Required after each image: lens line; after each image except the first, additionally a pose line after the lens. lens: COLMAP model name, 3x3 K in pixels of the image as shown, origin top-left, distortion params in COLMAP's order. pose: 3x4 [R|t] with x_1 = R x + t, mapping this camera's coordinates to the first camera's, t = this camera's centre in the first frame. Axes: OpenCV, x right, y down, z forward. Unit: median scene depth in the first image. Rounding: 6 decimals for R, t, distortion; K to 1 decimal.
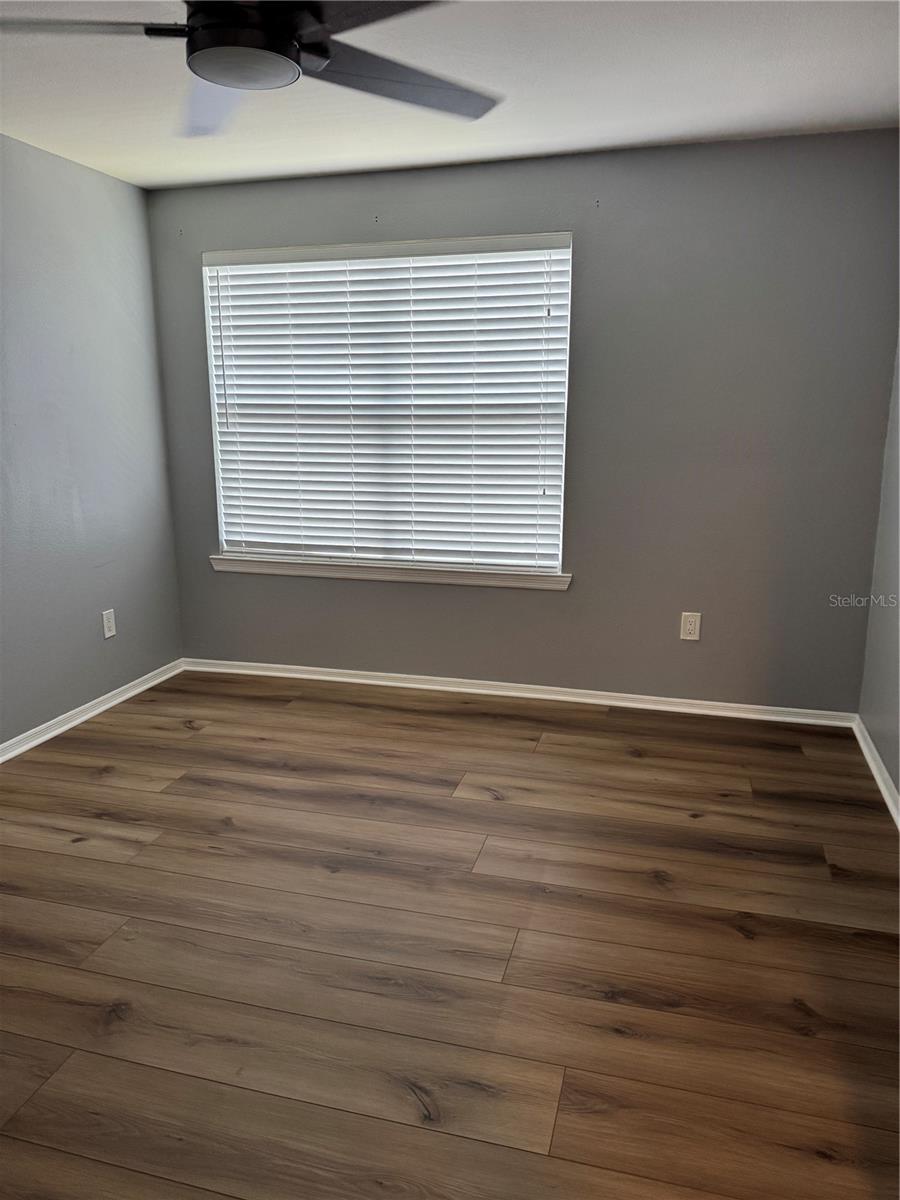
lens RADIAL K [[851.2, 0, 444.6], [0, 851.2, 597.2], [0, 0, 1]] dist [0.006603, -0.013791]
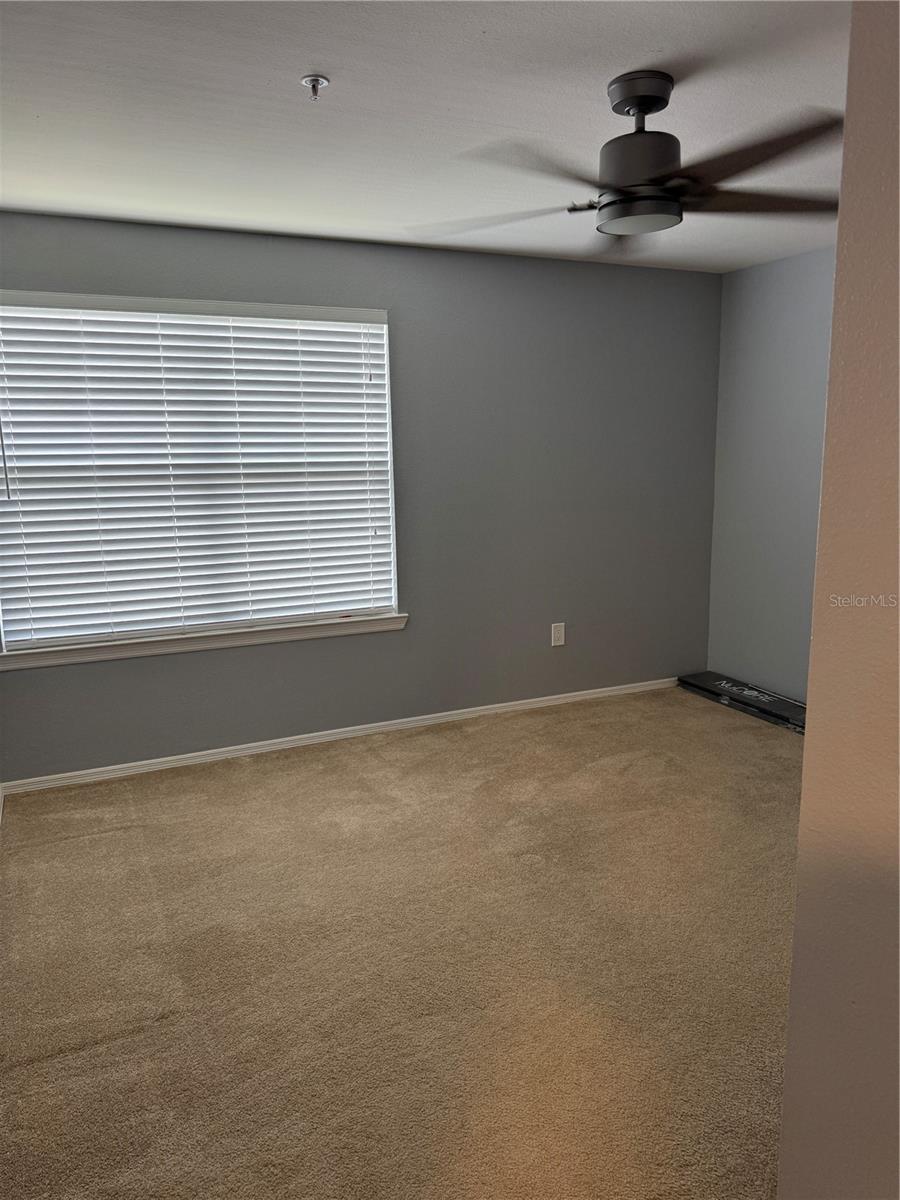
lens RADIAL K [[851.2, 0, 448.0], [0, 851.2, 601.7], [0, 0, 1]] dist [0.006603, -0.013791]
pose [[0.755979, -0.117414, 0.643979, -0.522692], [0.162107, 0.986718, -0.010396, -0.021887], [-0.634205, 0.112252, 0.764973, 0.120600]]
